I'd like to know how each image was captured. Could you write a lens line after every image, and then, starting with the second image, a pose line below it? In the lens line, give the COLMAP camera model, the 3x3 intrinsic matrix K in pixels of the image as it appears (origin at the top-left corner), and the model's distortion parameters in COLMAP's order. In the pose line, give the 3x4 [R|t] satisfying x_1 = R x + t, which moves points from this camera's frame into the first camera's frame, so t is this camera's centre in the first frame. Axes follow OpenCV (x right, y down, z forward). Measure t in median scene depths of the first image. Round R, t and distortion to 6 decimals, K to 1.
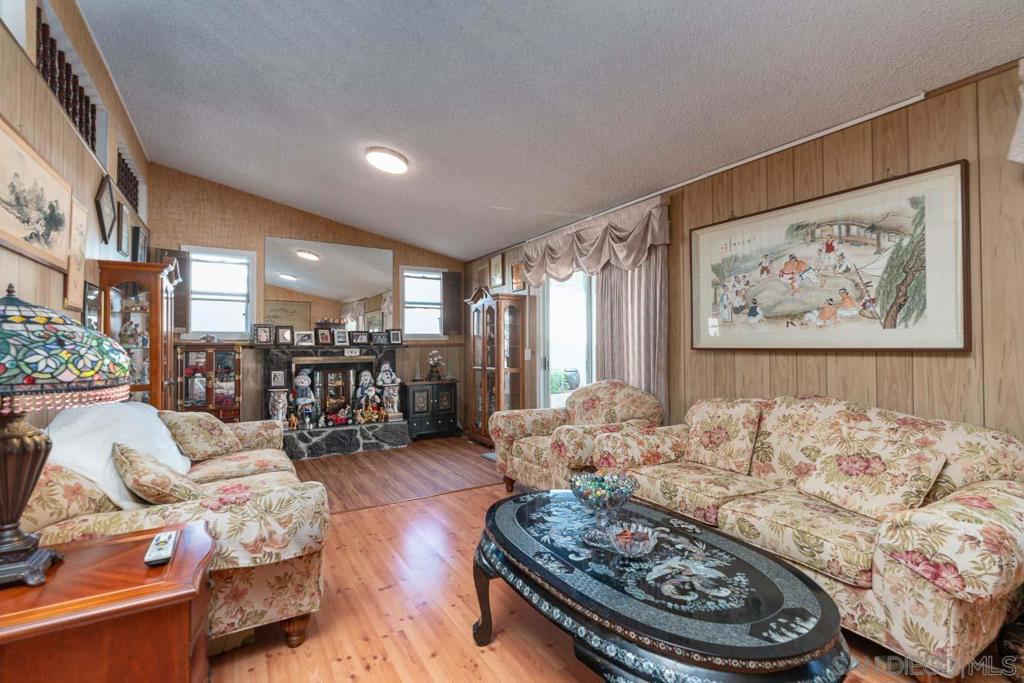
lens RADIAL K [[459.7, 0, 512.8], [0, 459.7, 339.4], [0, 0, 1]] dist [-0.012705, 0.005419]
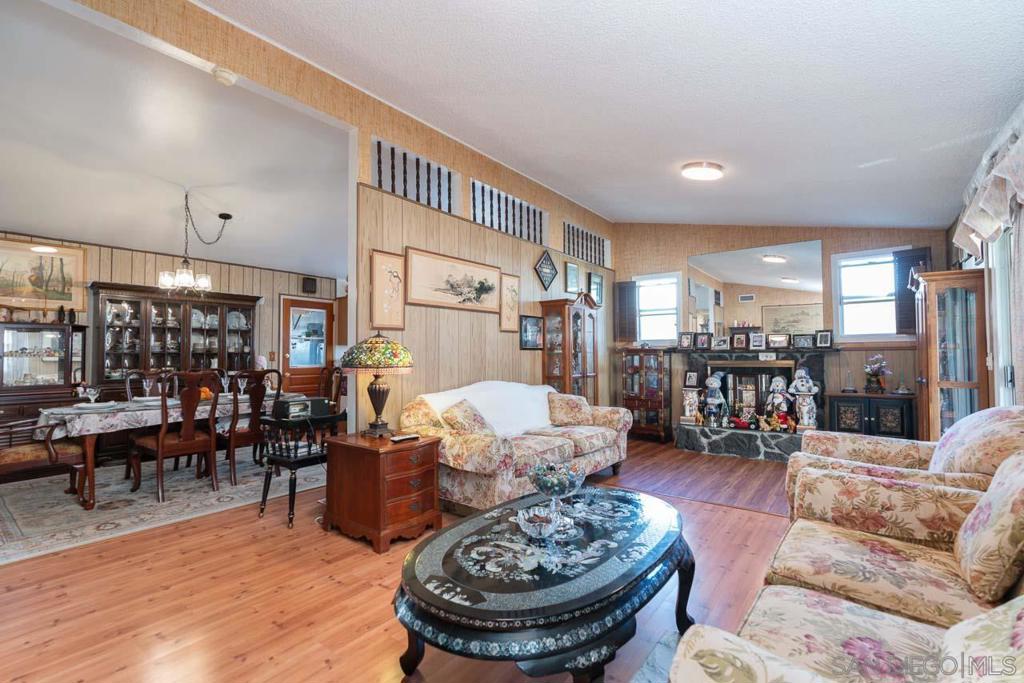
lens RADIAL K [[459.7, 0, 510.8], [0, 459.7, 338.0], [0, 0, 1]] dist [-0.012705, 0.005419]
pose [[0.357538, -0.032023, -0.933349, 0.414612], [0.019441, 0.999451, -0.026843, 0.004890], [0.933696, -0.008548, 0.357964, 0.172416]]
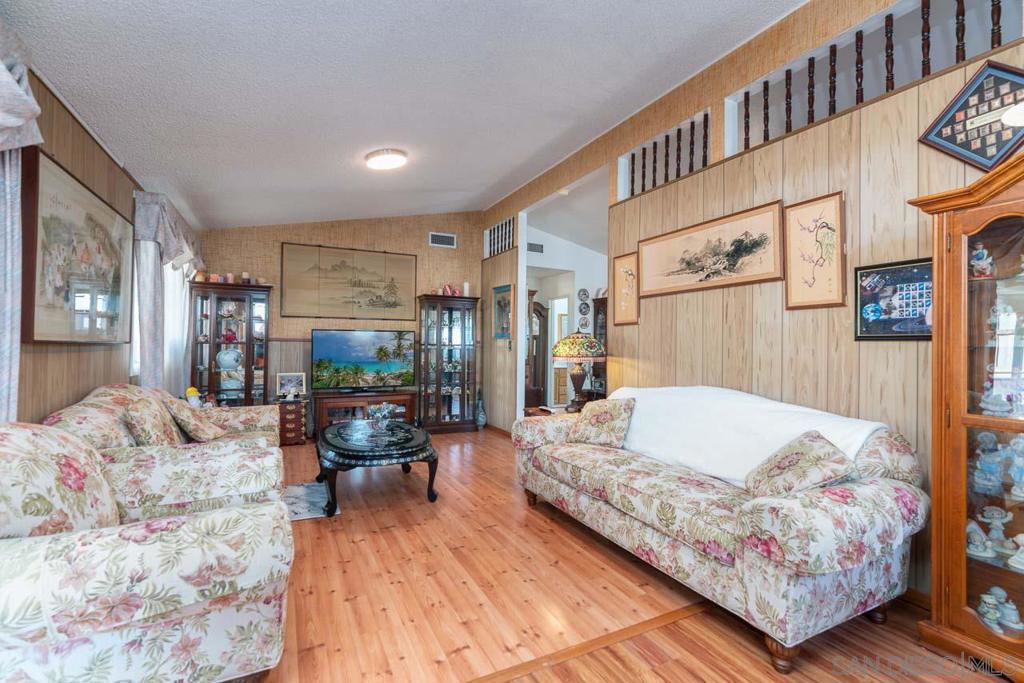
lens RADIAL K [[459.7, 0, 514.1], [0, 459.7, 337.8], [0, 0, 1]] dist [-0.012705, 0.005419]
pose [[-0.996591, -0.005236, 0.082336, -0.204820], [-0.008223, 0.999319, -0.035973, 0.021849], [-0.082091, -0.036527, -0.995955, 1.065765]]
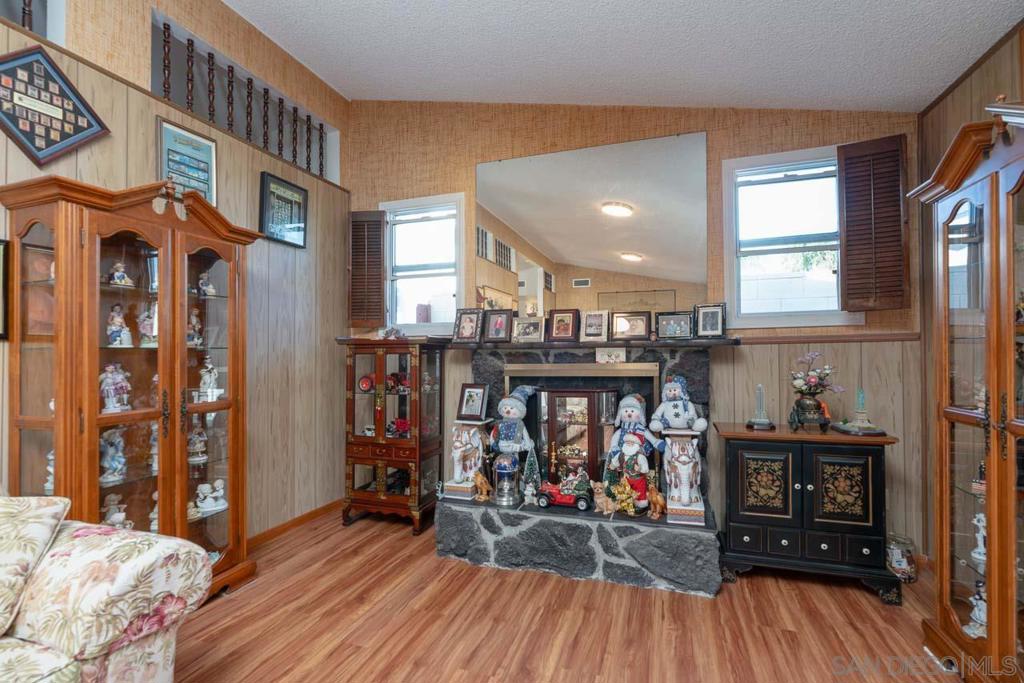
lens RADIAL K [[459.7, 0, 515.6], [0, 459.7, 348.3], [0, 0, 1]] dist [-0.012705, 0.005419]
pose [[0.640452, -0.005384, -0.767979, -0.043653], [0.018380, 0.999796, 0.008319, 0.016586], [0.767778, -0.019443, 0.640421, 0.701417]]
